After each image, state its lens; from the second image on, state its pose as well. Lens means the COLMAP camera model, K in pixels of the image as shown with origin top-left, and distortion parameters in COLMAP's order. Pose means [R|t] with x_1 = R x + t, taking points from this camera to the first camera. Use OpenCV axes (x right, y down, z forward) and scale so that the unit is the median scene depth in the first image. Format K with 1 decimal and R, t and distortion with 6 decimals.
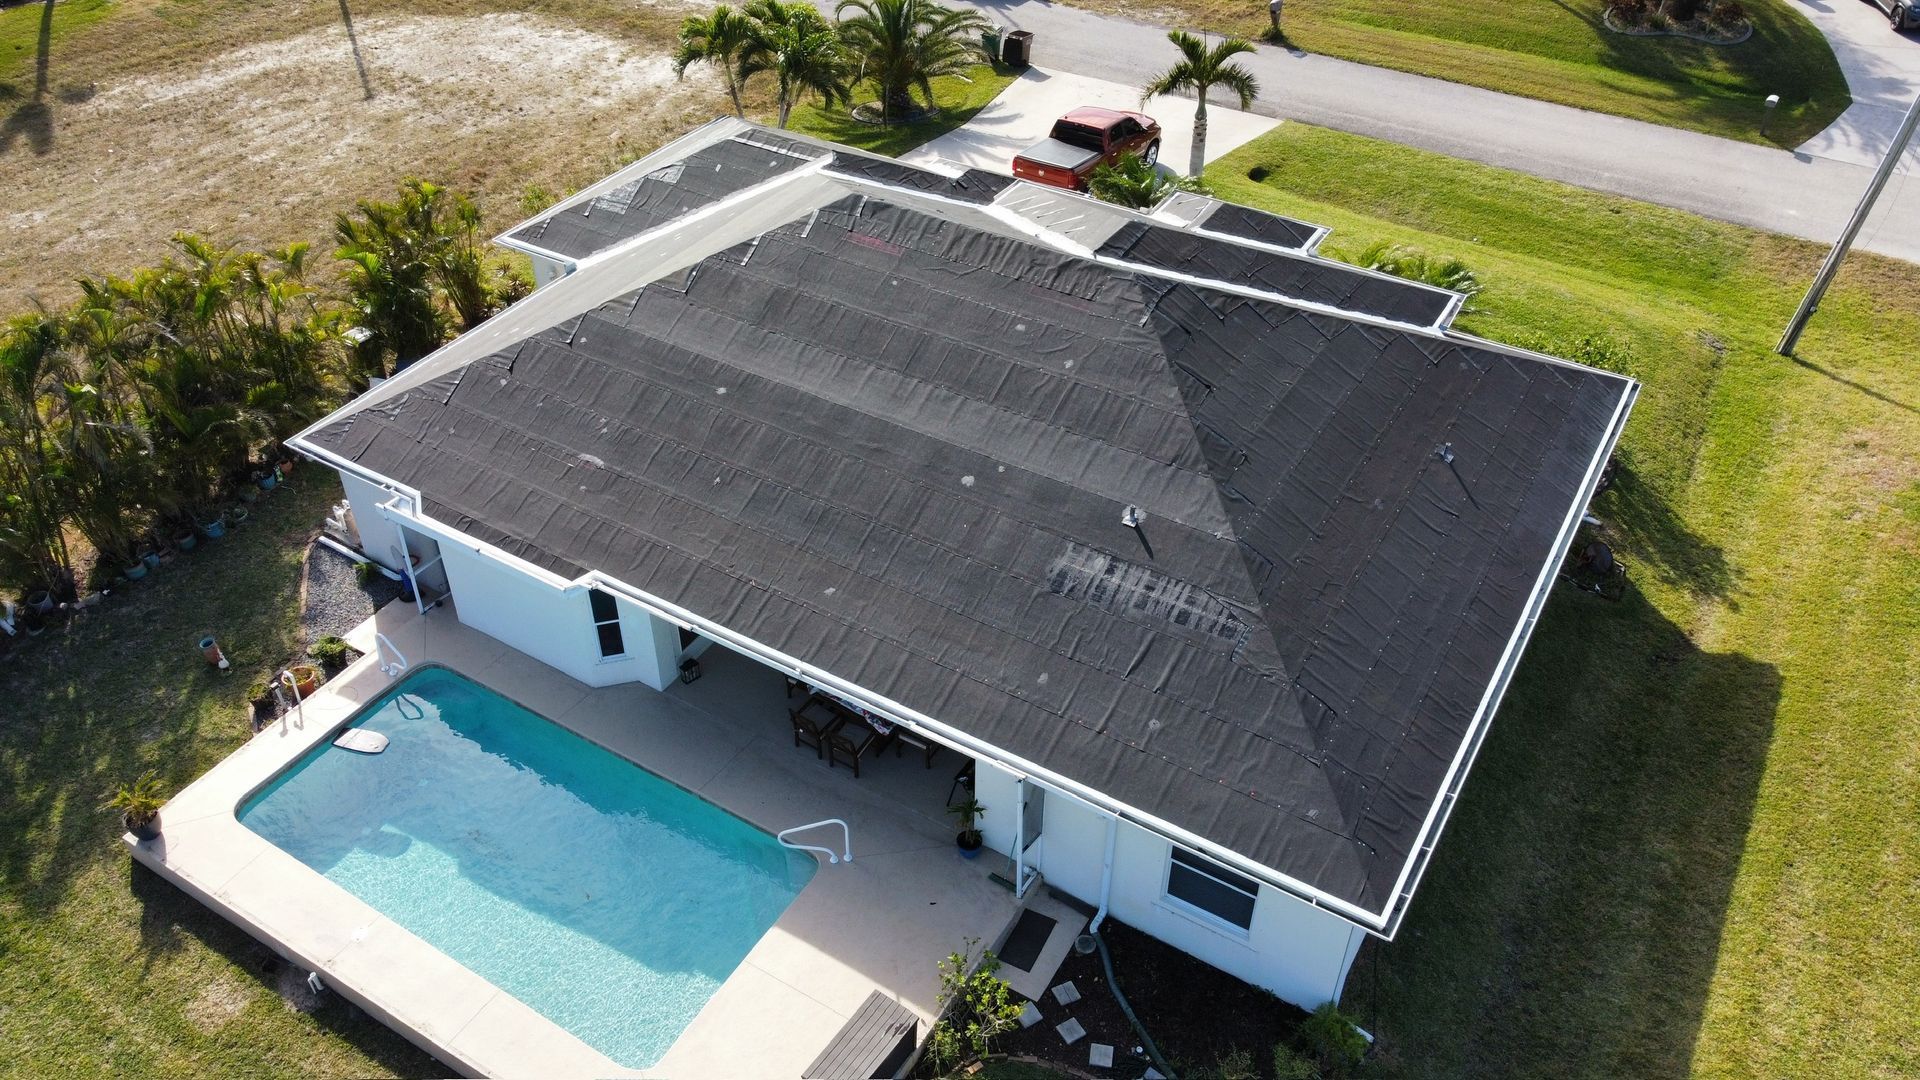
lens RADIAL K [[1463.4, 0, 947.4], [0, 1463.4, 542.8], [0, 0, 1]] dist [0.003775, -0.008723]
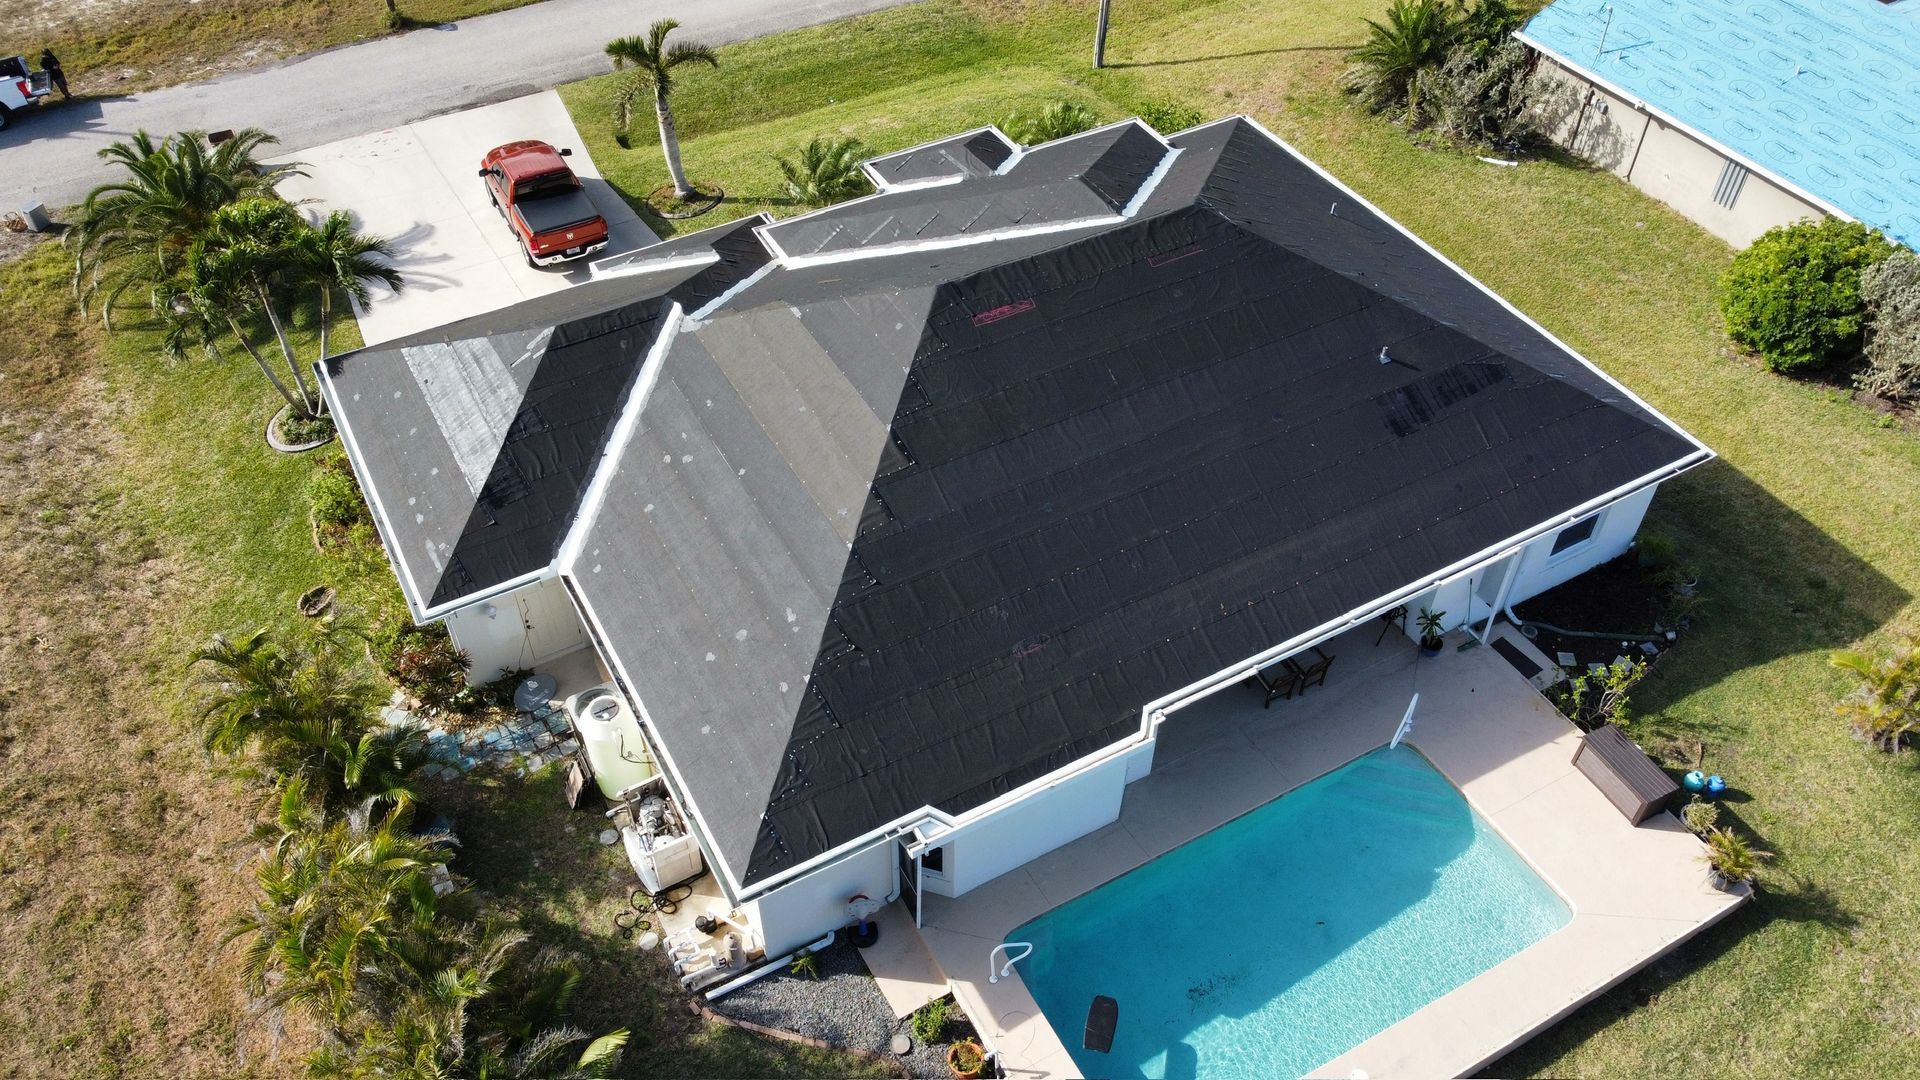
lens RADIAL K [[1463.4, 0, 947.4], [0, 1463.4, 542.8], [0, 0, 1]] dist [0.003775, -0.008723]
pose [[0.493465, -0.615150, 0.614884, -0.730284], [0.545019, 0.769641, 0.332577, -0.405860], [-0.677825, 0.171009, 0.715059, 0.301786]]
